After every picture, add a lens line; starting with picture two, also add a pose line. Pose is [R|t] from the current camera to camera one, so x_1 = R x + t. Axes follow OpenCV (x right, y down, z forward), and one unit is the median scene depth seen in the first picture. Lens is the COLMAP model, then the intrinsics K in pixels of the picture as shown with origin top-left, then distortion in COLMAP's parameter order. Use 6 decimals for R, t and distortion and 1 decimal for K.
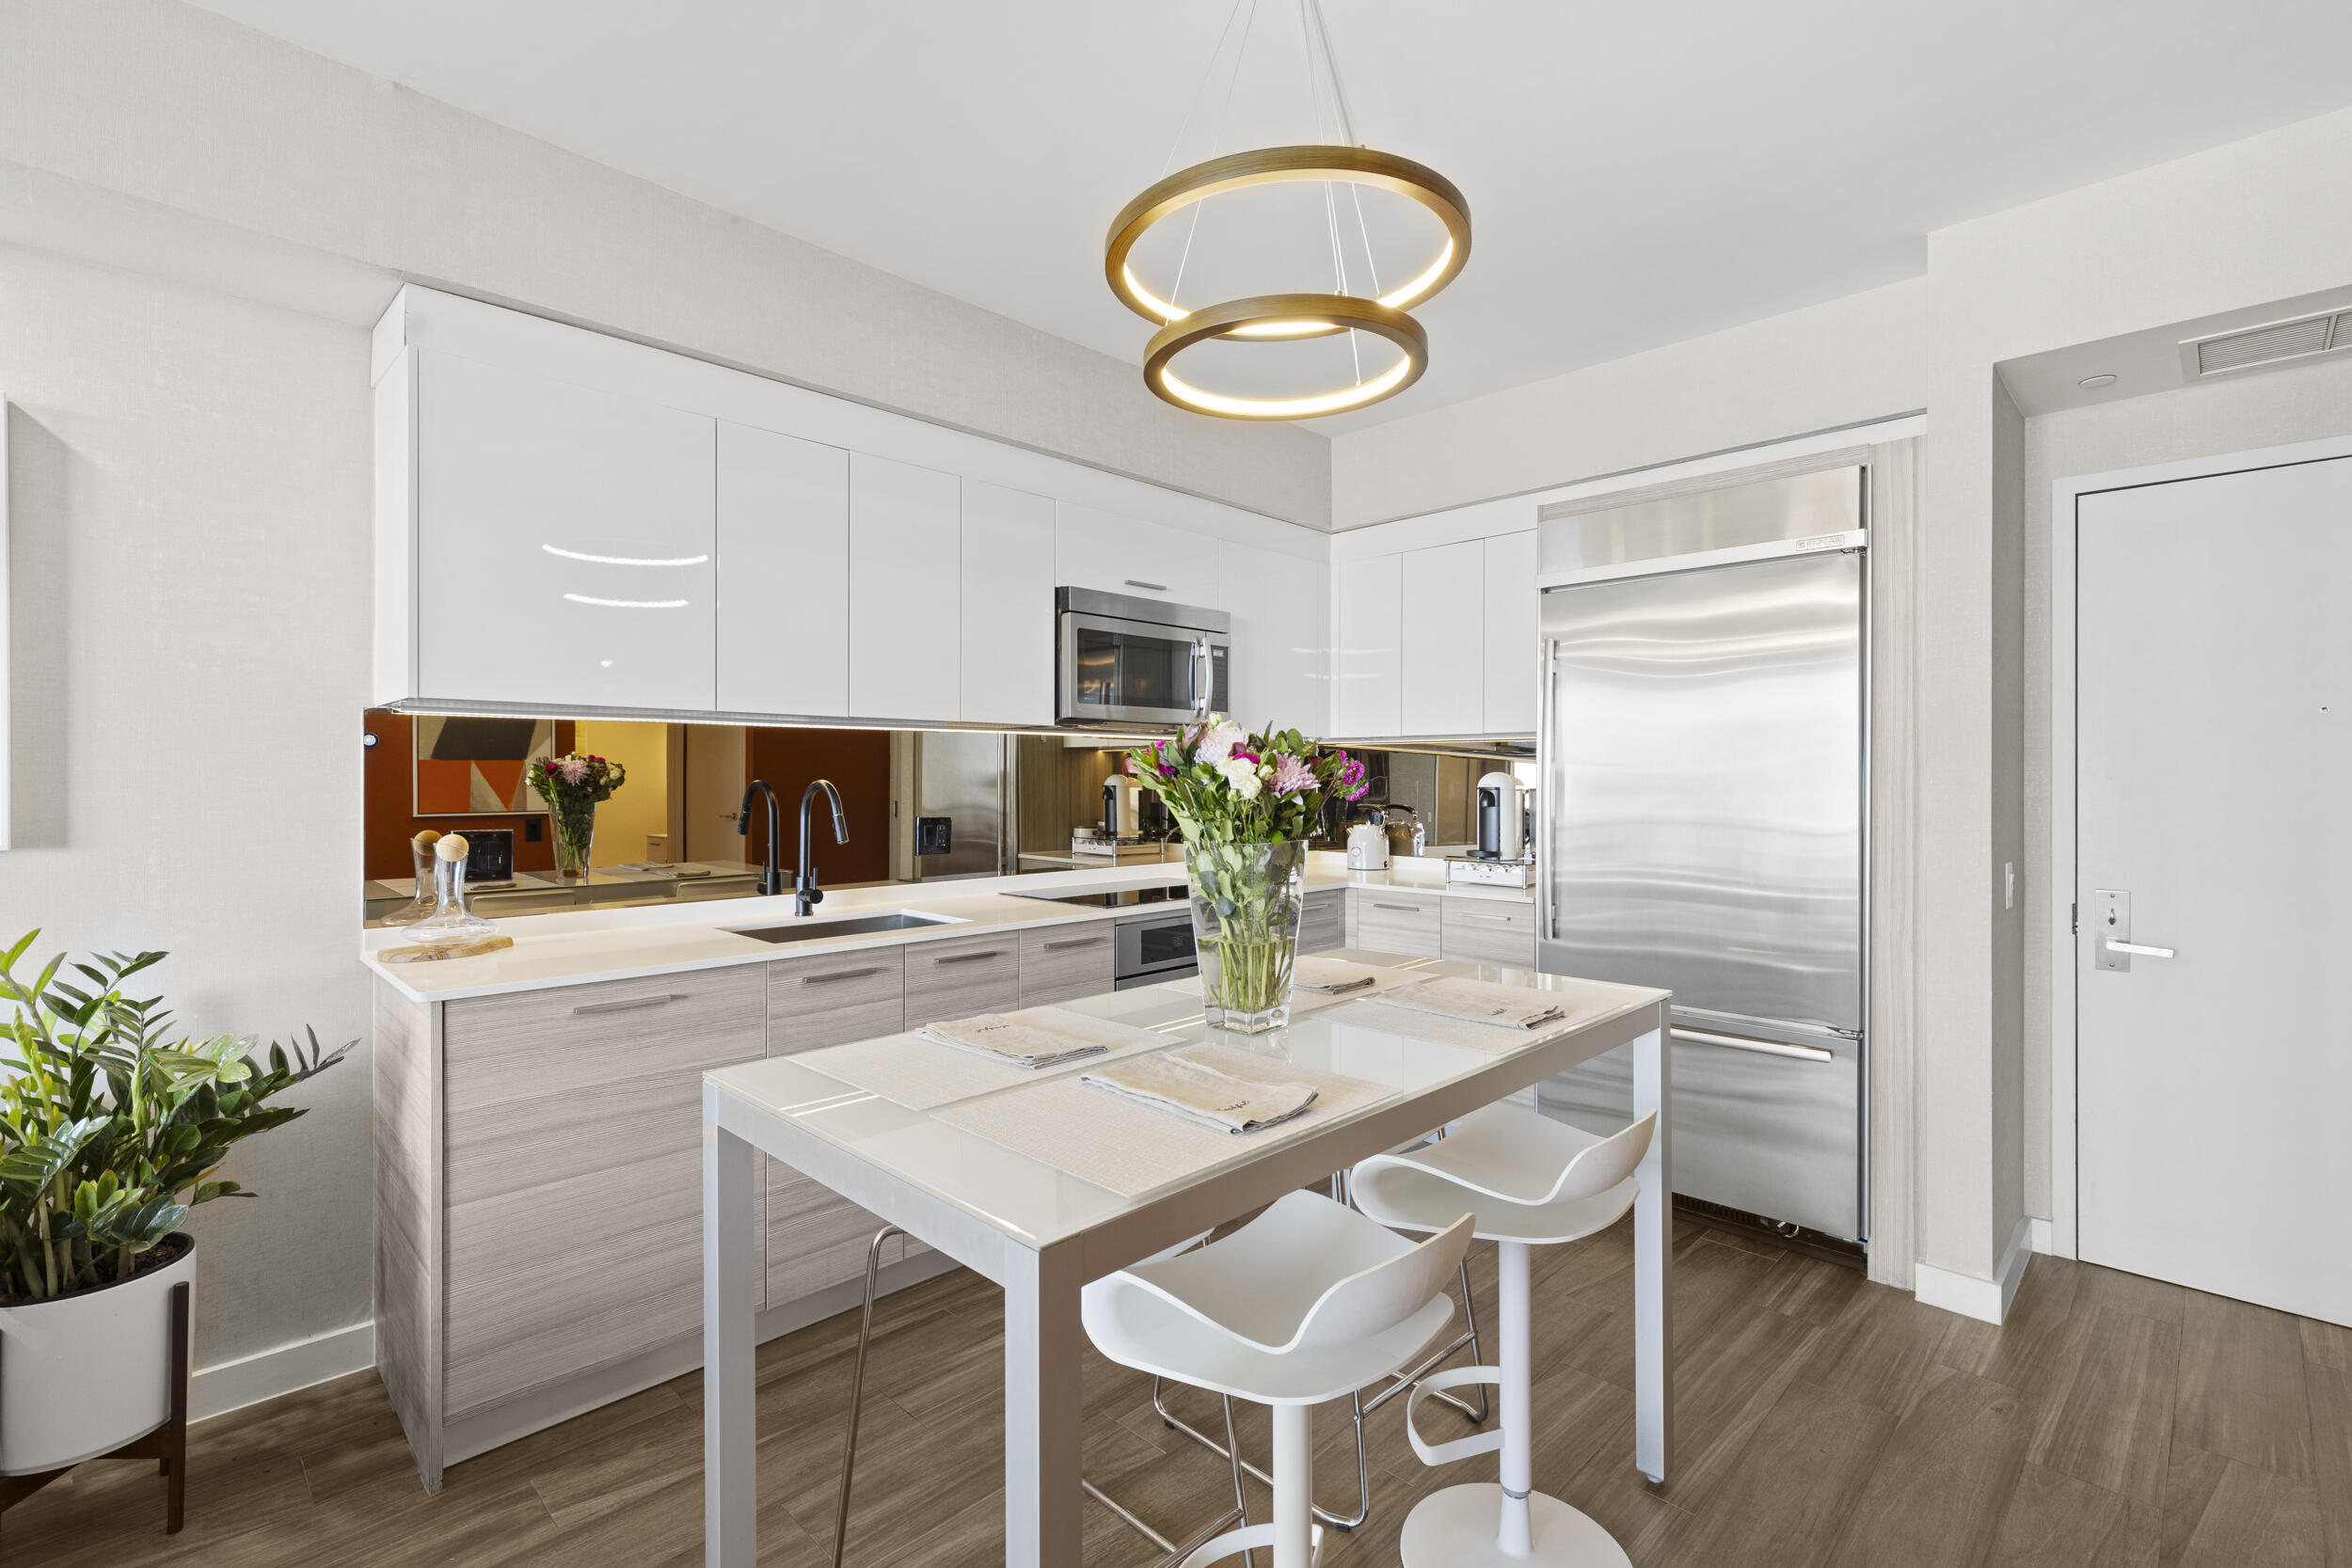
lens RADIAL K [[1055.1, 0, 1182.1], [0, 1055.1, 776.1], [0, 0, 1]] dist [0.005367, 0.000293]
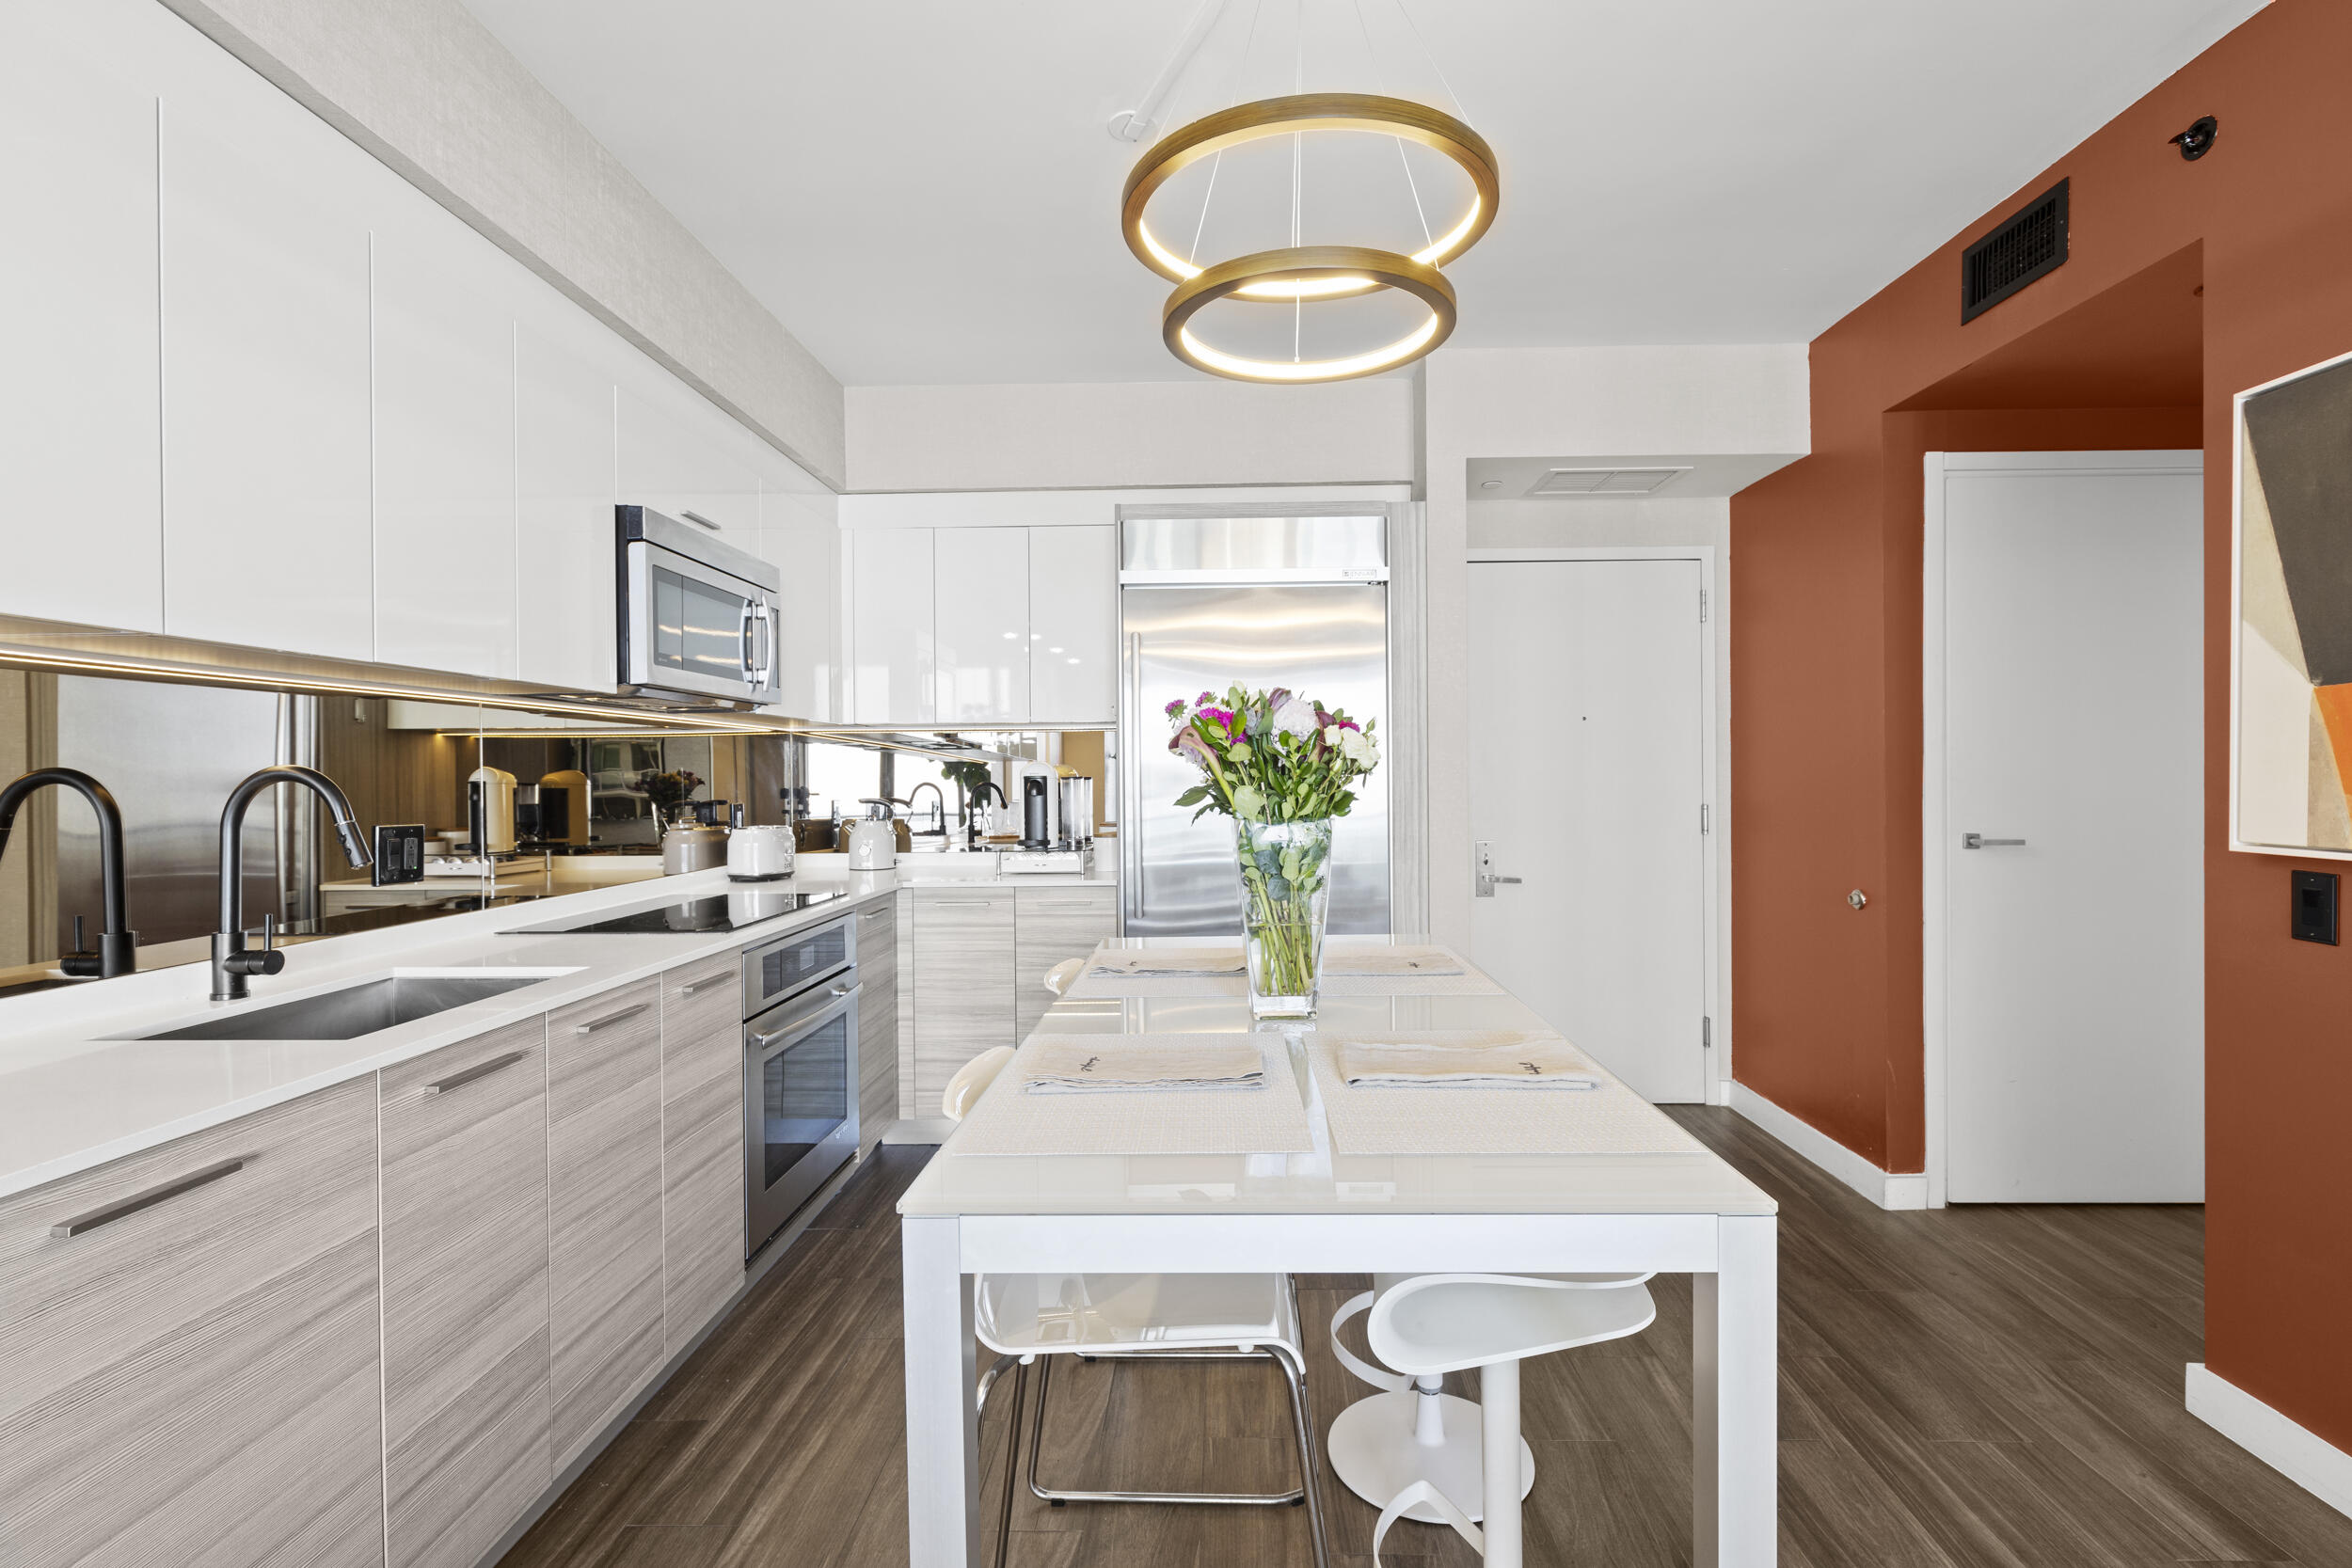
lens RADIAL K [[1061.7, 0, 1199.5], [0, 1061.7, 780.6], [0, 0, 1]] dist [-0.002264, -0.000641]
pose [[0.729955, -0.010953, 0.683408, -0.370019], [0.008693, 0.999939, 0.006741, 0.012409], [-0.683440, 0.001020, 0.730006, 0.207090]]
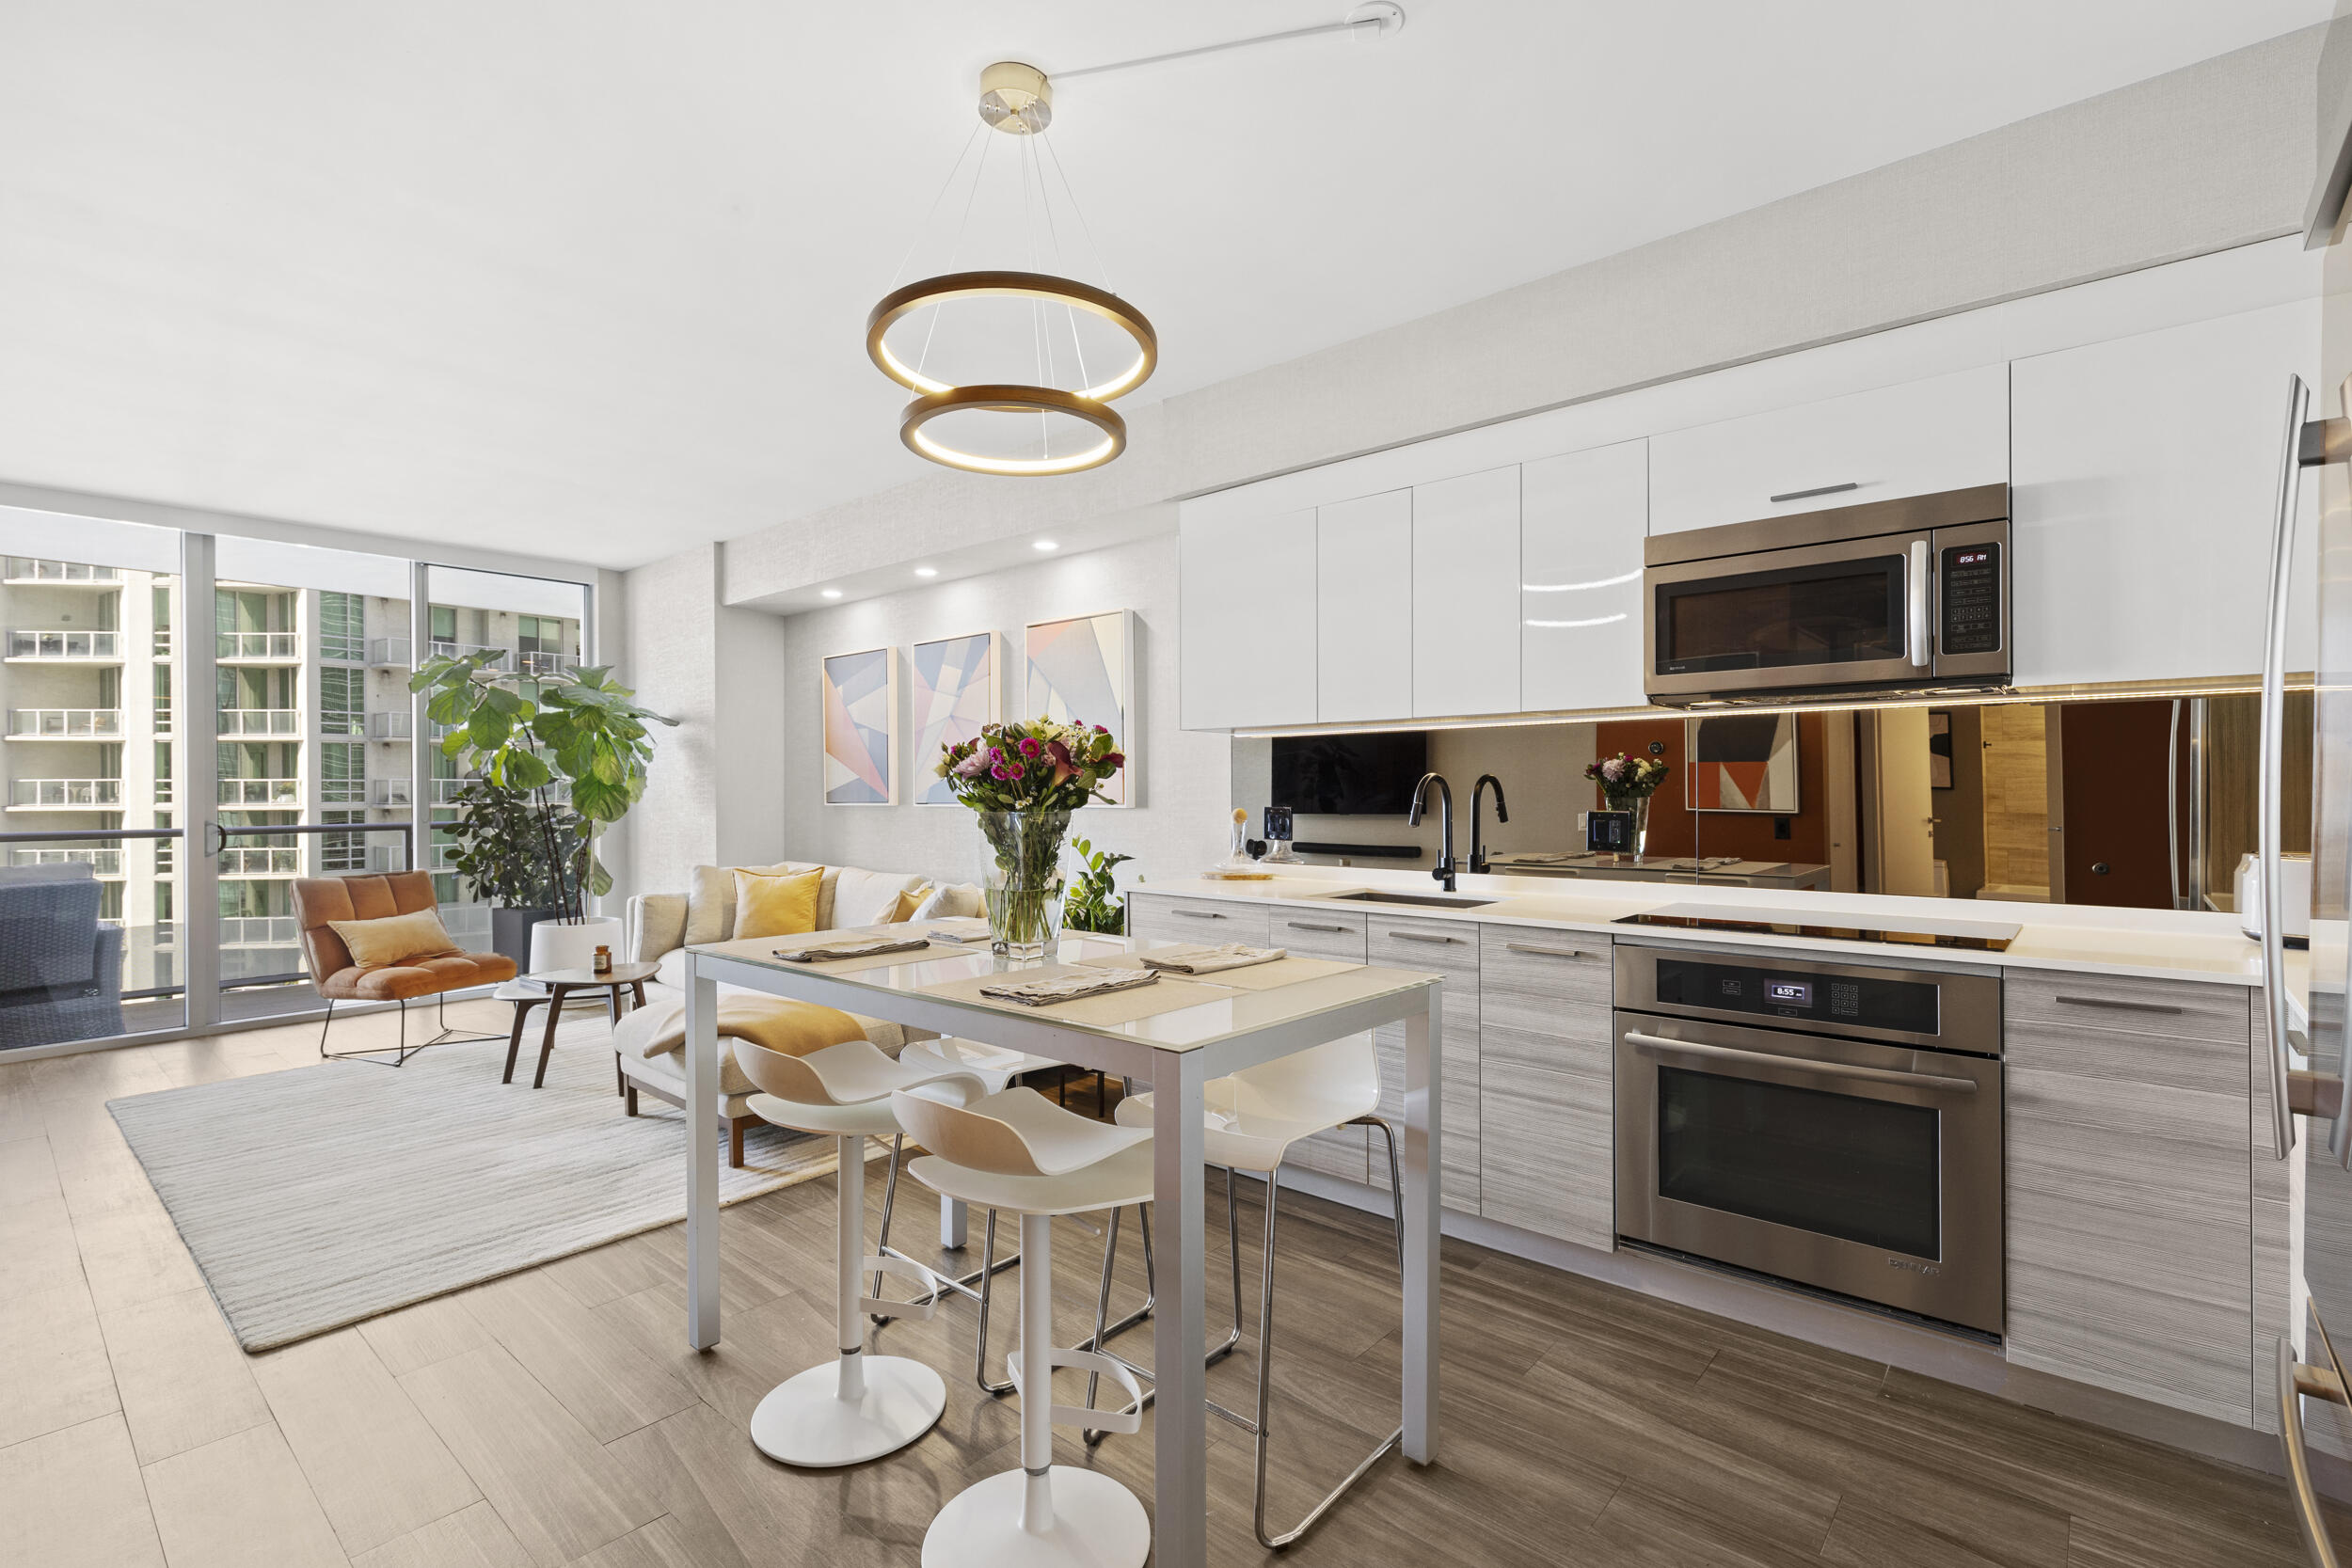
lens RADIAL K [[1068.3, 0, 1179.4], [0, 1068.3, 793.7], [0, 0, 1]] dist [0.003391, -0.000372]
pose [[0.062501, 0.002512, -0.998042, 0.793435], [0.003929, 0.999988, 0.002763, 0.021304], [0.998037, -0.004094, 0.062490, 0.639994]]
